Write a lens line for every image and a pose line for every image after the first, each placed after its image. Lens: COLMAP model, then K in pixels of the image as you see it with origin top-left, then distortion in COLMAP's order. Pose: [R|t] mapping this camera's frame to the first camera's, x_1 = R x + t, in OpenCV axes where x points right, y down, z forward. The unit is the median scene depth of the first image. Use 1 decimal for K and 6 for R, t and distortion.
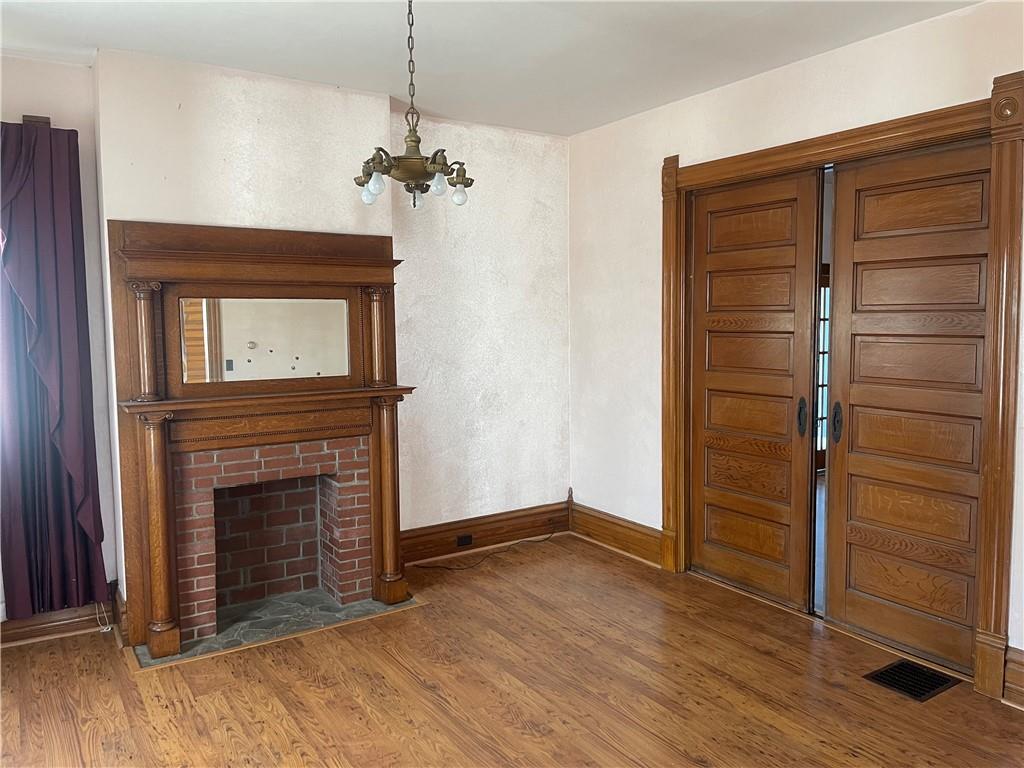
lens RADIAL K [[771.7, 0, 512.3], [0, 771.7, 382.3], [0, 0, 1]] dist [0.059190, -0.071942]
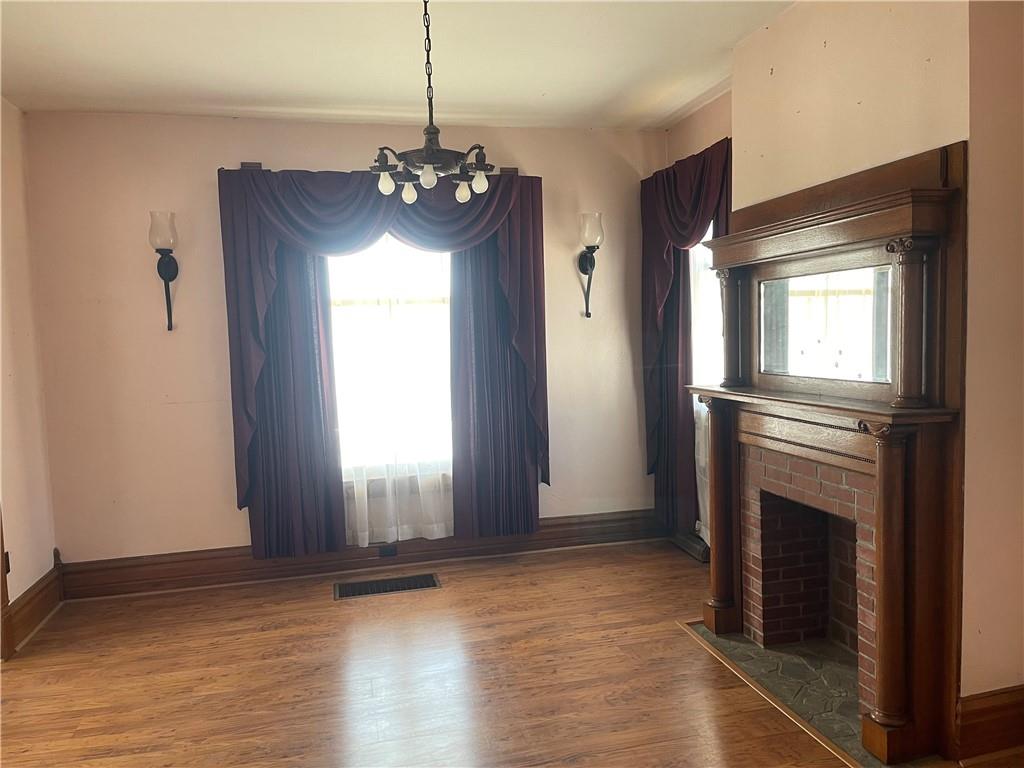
lens RADIAL K [[771.7, 0, 512.2], [0, 771.7, 388.8], [0, 0, 1]] dist [0.059190, -0.071942]
pose [[-0.345464, 0.094898, -0.933621, 0.554324], [-0.033577, 0.992987, 0.113357, -0.073954], [0.937831, 0.070509, -0.339855, 1.018085]]
